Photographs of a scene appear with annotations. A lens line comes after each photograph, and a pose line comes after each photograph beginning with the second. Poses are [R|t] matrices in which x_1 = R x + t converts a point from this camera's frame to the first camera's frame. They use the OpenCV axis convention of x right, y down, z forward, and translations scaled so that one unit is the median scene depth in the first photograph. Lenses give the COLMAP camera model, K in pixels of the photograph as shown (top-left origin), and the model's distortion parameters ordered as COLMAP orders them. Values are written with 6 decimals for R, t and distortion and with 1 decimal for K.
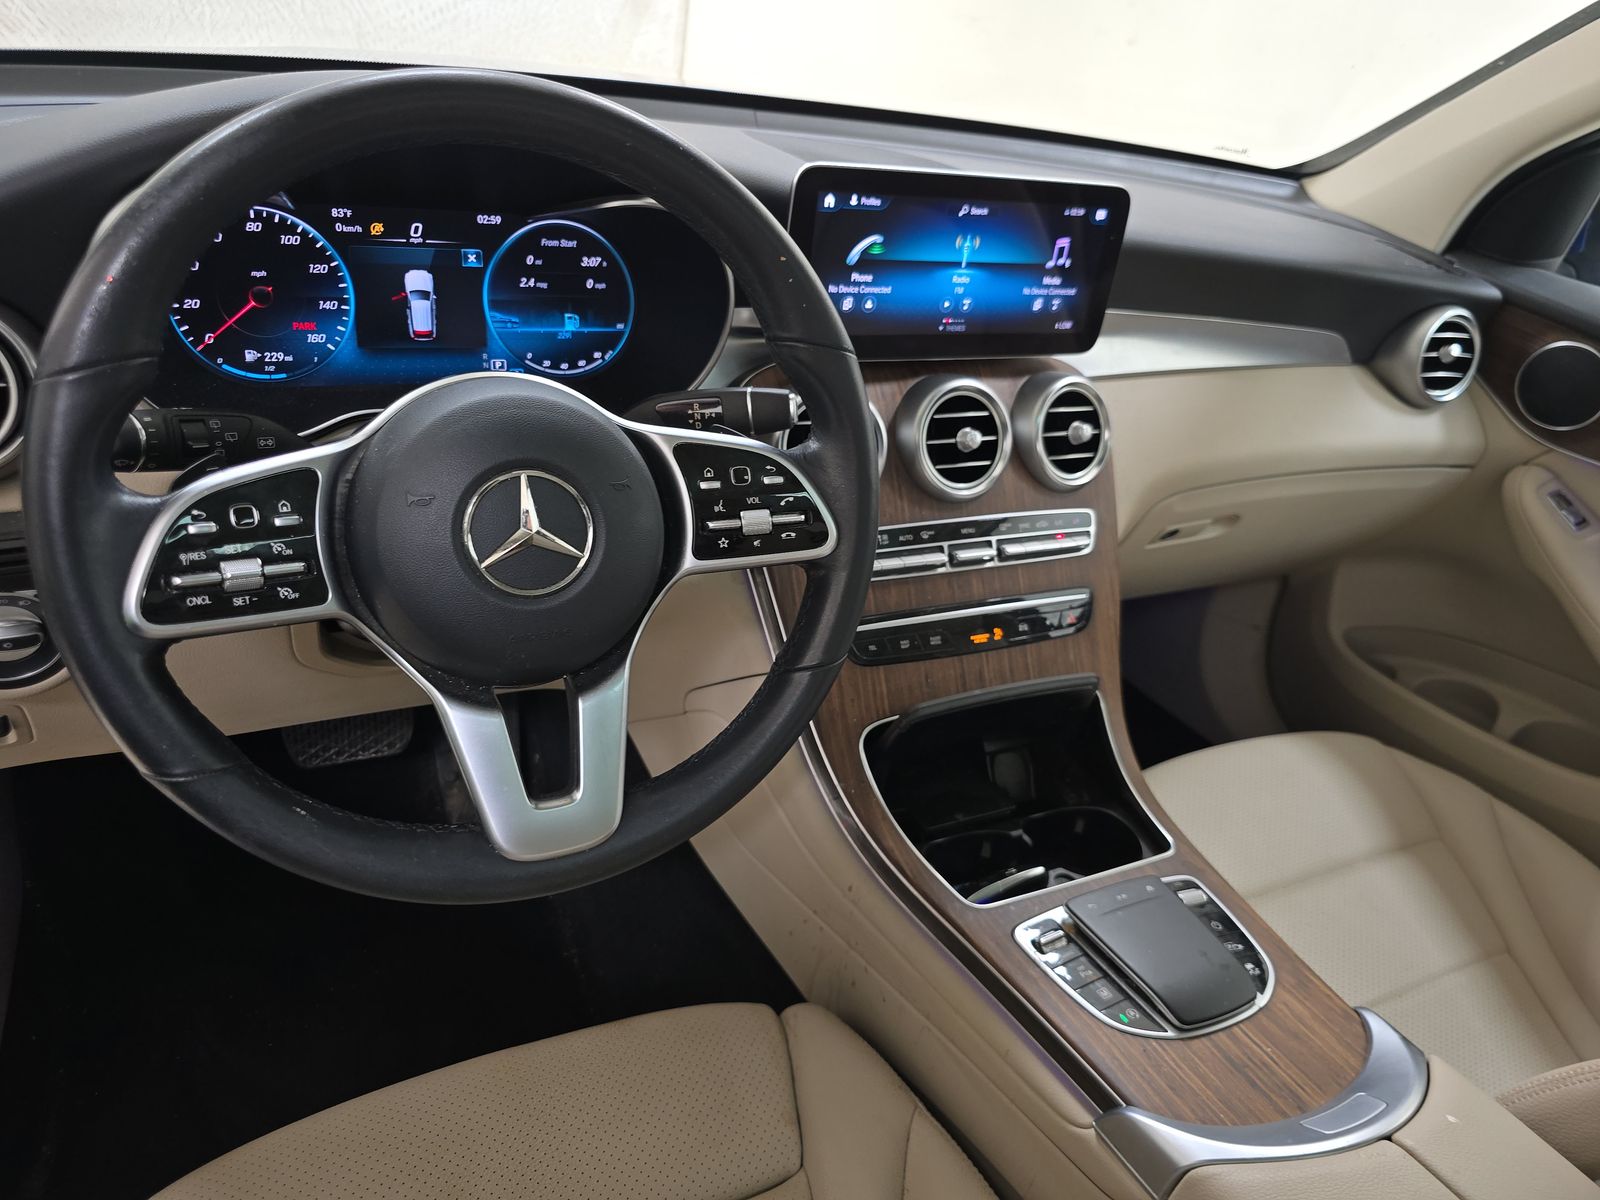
lens RADIAL K [[1093.2, 0, 803.0], [0, 1093.2, 596.3], [0, 0, 1]] dist [0.052370, -0.077592]
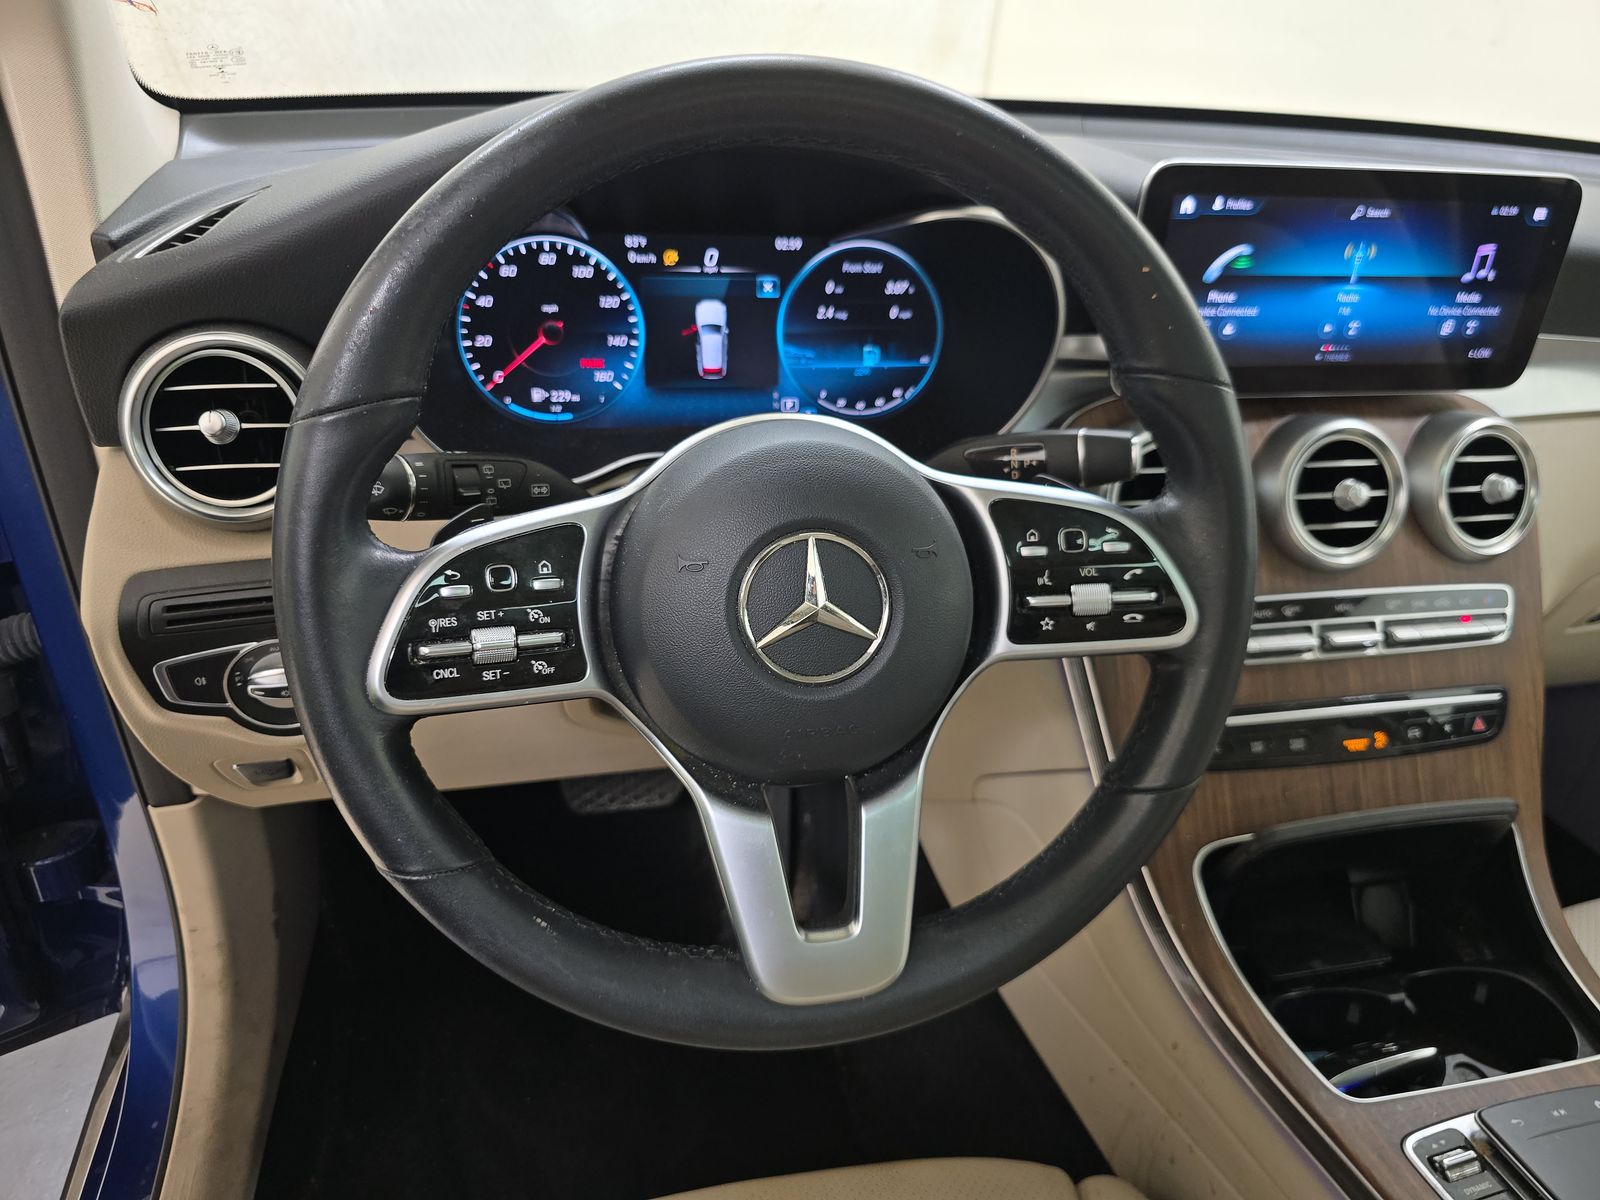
lens RADIAL K [[1093.2, 0, 803.0], [0, 1093.2, 596.3], [0, 0, 1]] dist [0.052370, -0.077592]
pose [[0.968261, 0.043104, -0.246195, -0.041178], [-0.051192, 0.998336, -0.026544, -0.032275], [0.244641, 0.038305, 0.968857, 0.147860]]
